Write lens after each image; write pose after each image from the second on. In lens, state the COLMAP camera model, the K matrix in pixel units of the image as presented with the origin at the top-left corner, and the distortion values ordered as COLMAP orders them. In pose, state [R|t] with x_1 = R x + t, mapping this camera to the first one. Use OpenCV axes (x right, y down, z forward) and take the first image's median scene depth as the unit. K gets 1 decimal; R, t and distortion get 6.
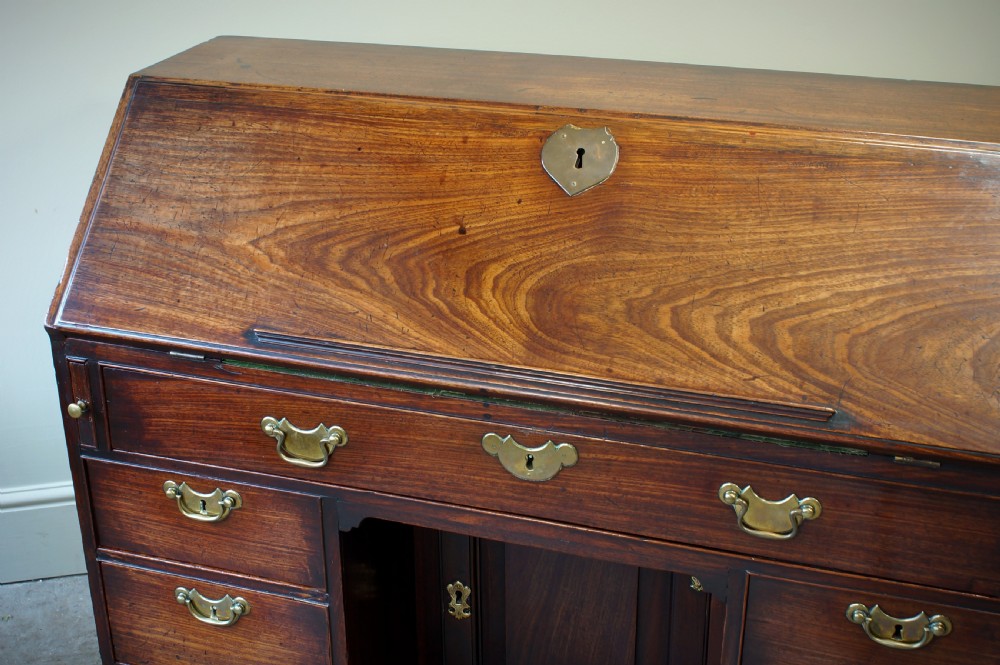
lens RADIAL K [[1383.6, 0, 489.3], [0, 1383.6, 339.3], [0, 0, 1]] dist [-0.062338, 0.000000]
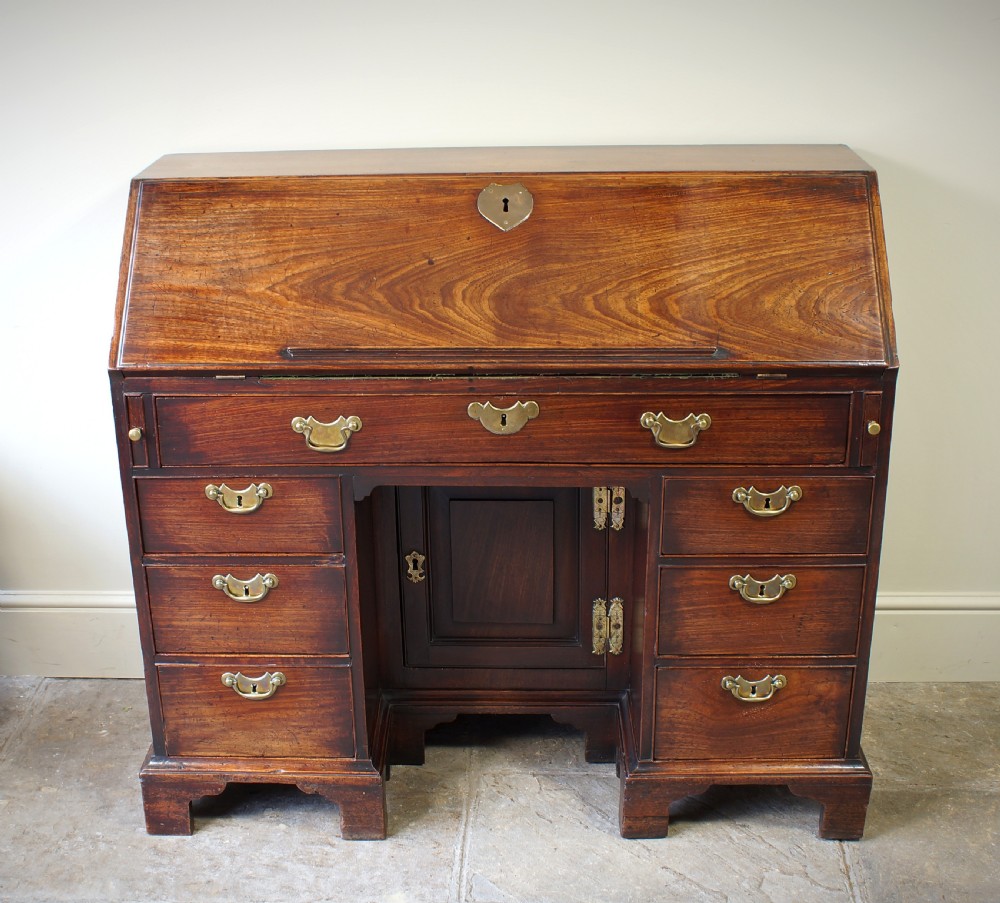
lens RADIAL K [[1414.2, 0, 475.7], [0, 1414.2, 470.0], [0, 0, 1]] dist [-0.101855, 0.000000]
pose [[0.960113, -0.114129, 0.255260, -0.344677], [0.125915, 0.991579, -0.030262, 0.167631], [-0.249657, 0.061196, 0.966399, -0.342054]]
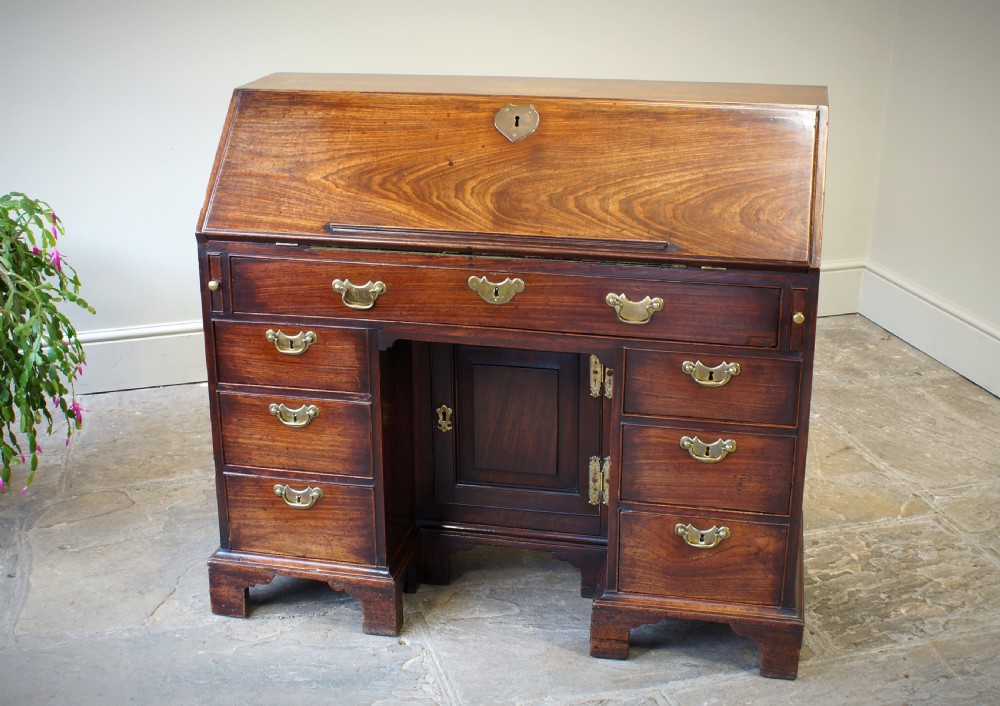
lens RADIAL K [[1345.1, 0, 482.1], [0, 1345.1, 341.8], [0, 0, 1]] dist [-0.071576, 0.000000]
pose [[0.995151, -0.031855, 0.093062, -0.137946], [0.040410, 0.994981, -0.091545, 0.285075], [-0.089678, 0.094861, 0.991443, -0.616310]]
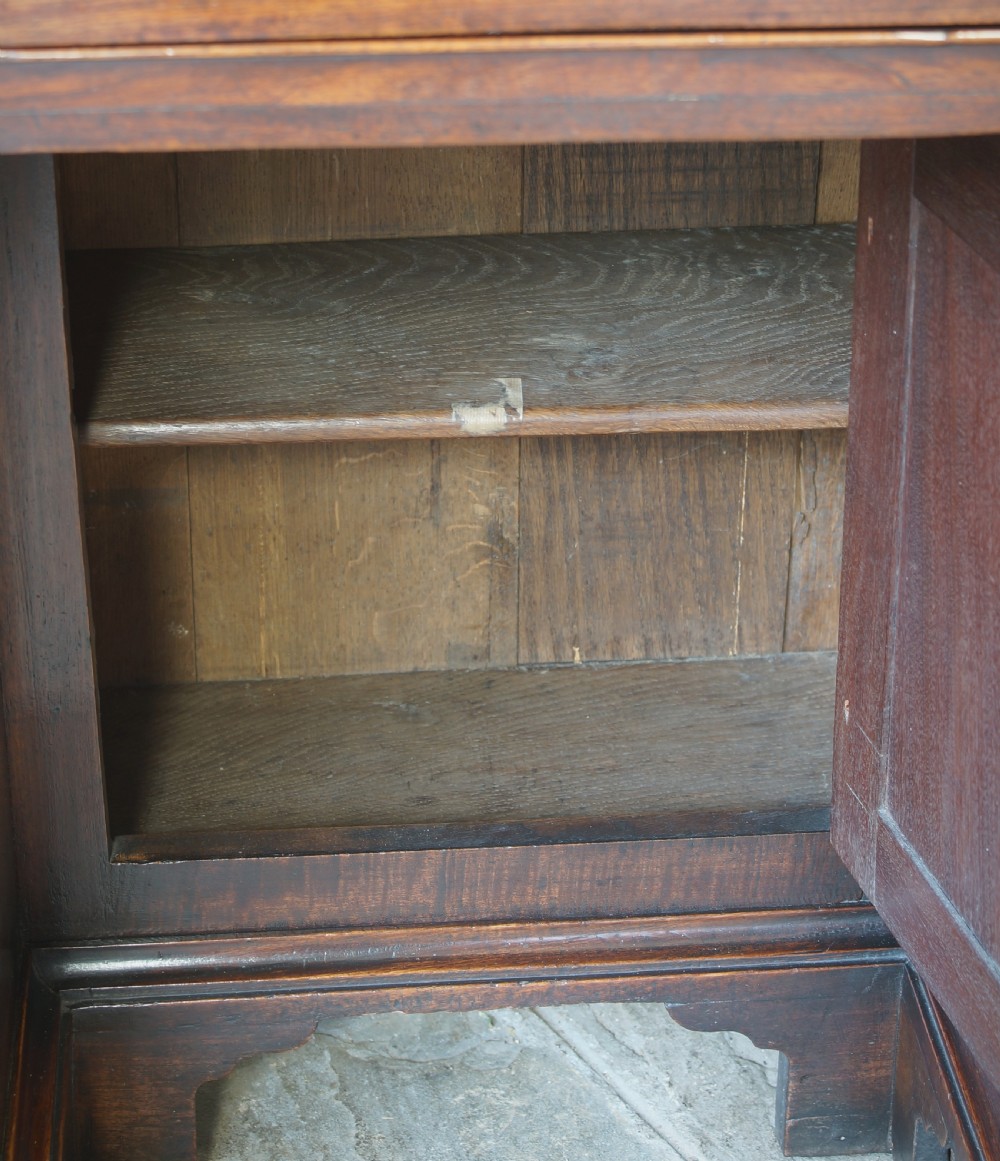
lens RADIAL K [[2959.6, 0, 507.6], [0, 2959.6, 451.3], [0, 0, 1]] dist [0.028076, 0.000000]
pose [[0.920000, -0.174067, 0.351142, -0.217988], [0.155337, 0.984530, 0.081062, 0.156988], [-0.359820, -0.020031, 0.932807, 0.378444]]
